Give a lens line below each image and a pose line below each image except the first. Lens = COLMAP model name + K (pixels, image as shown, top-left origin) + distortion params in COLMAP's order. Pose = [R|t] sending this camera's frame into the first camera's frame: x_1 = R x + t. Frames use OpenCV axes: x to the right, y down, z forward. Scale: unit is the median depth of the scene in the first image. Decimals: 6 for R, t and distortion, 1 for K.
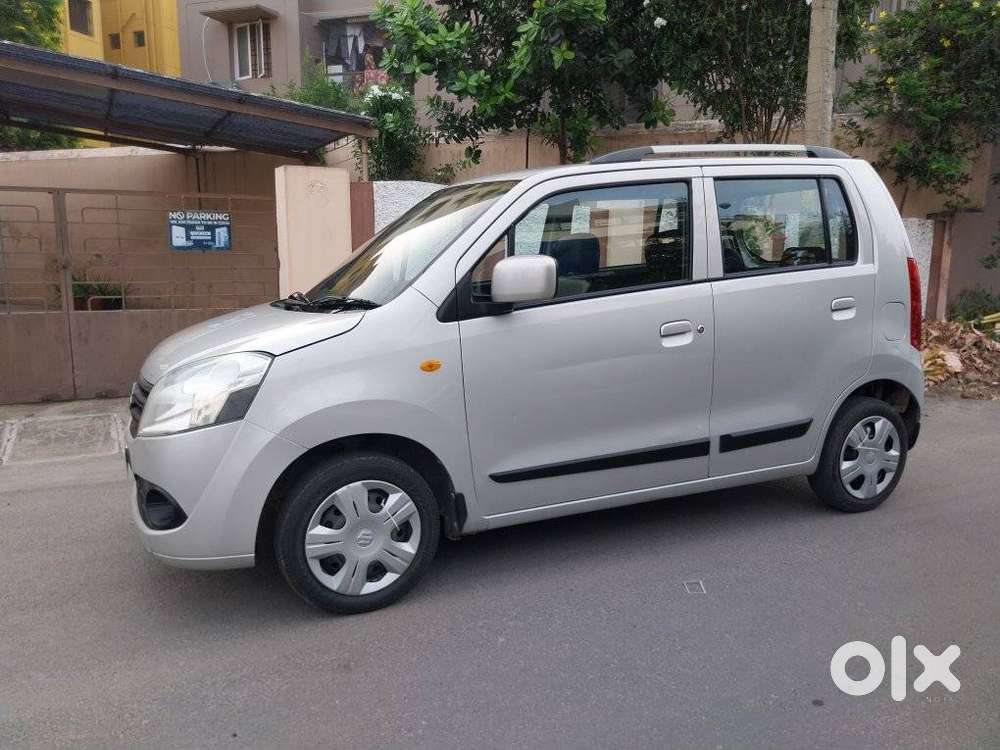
lens RADIAL K [[763.6, 0, 499.4], [0, 763.6, 370.8], [0, 0, 1]] dist [0.005810, -0.007483]
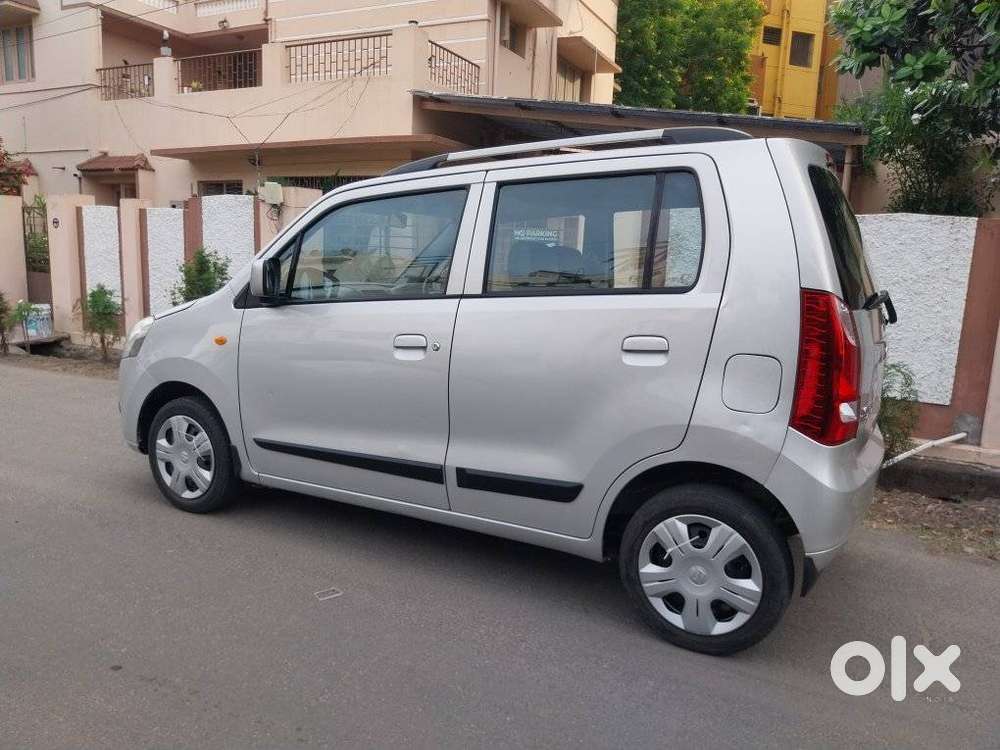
lens RADIAL K [[769.7, 0, 505.1], [0, 769.7, 379.3], [0, 0, 1]] dist [0.004184, -0.004242]
pose [[0.590086, 0.146912, -0.793861, 0.428585], [-0.161161, 0.984948, 0.062482, -0.035133], [0.791091, 0.091069, 0.604881, 0.203314]]
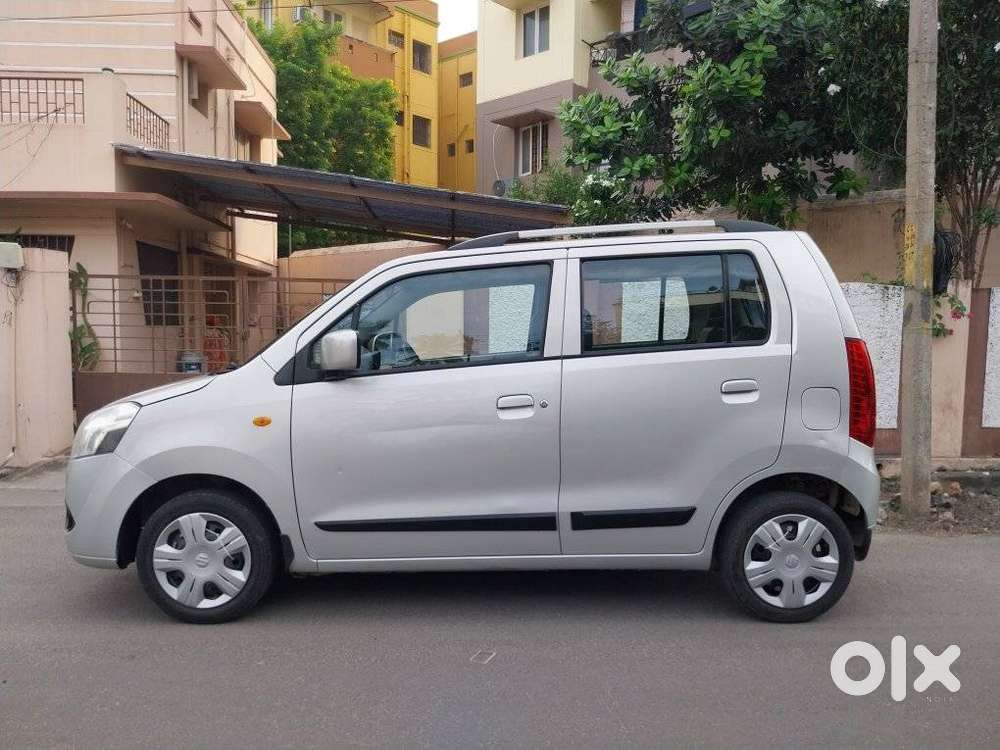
lens RADIAL K [[768.8, 0, 515.4], [0, 768.8, 375.4], [0, 0, 1]] dist [0.007939, -0.012166]
pose [[0.914785, 0.030194, -0.402811, 0.258183], [-0.068595, 0.994331, -0.081247, -0.002818], [0.398075, 0.101954, 0.911670, 0.018495]]
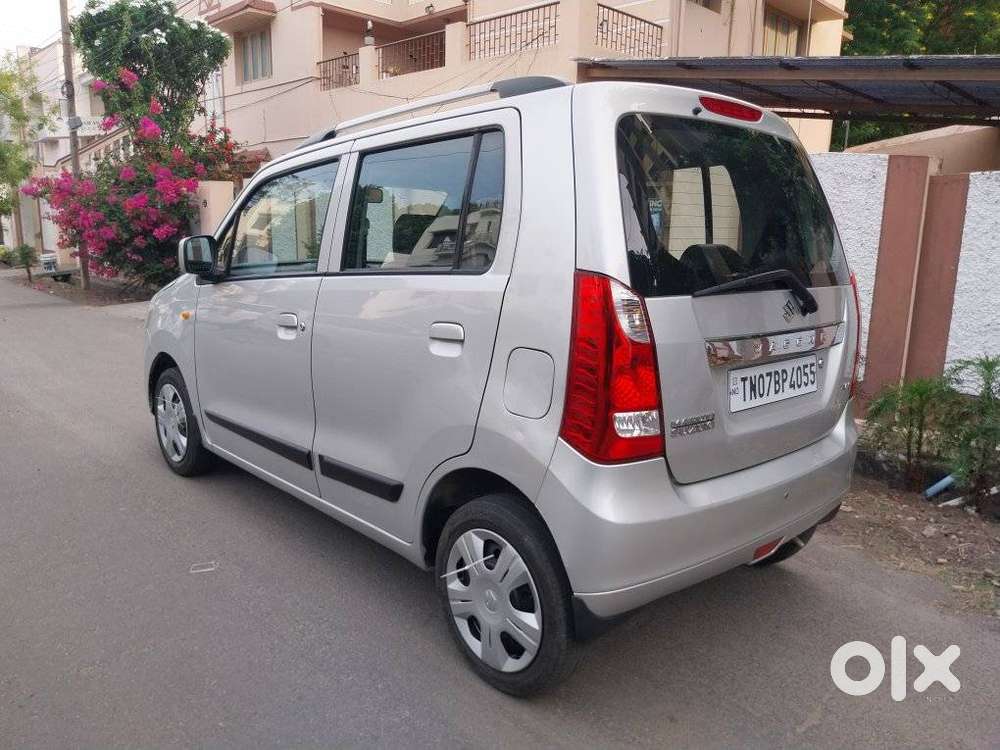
lens RADIAL K [[767.1, 0, 512.5], [0, 767.1, 375.5], [0, 0, 1]] dist [0.004904, -0.001804]
pose [[0.307092, 0.191517, -0.932210, 0.478961], [-0.169416, 0.974897, 0.144477, -0.068541], [0.936479, 0.113563, 0.331829, 0.377746]]
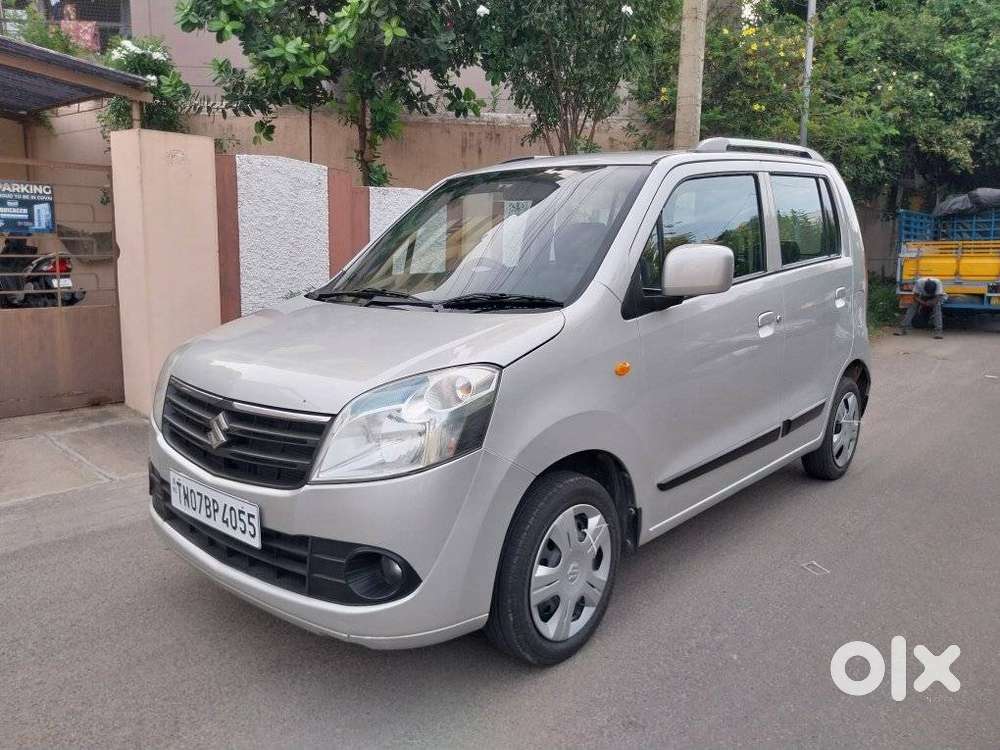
lens RADIAL K [[763.6, 0, 499.4], [0, 763.6, 370.8], [0, 0, 1]] dist [0.005810, -0.007483]
pose [[0.917050, -0.053569, 0.395157, -0.198158], [0.047989, 0.998560, 0.023999, -0.011375], [-0.395873, -0.003045, 0.918300, 0.081370]]
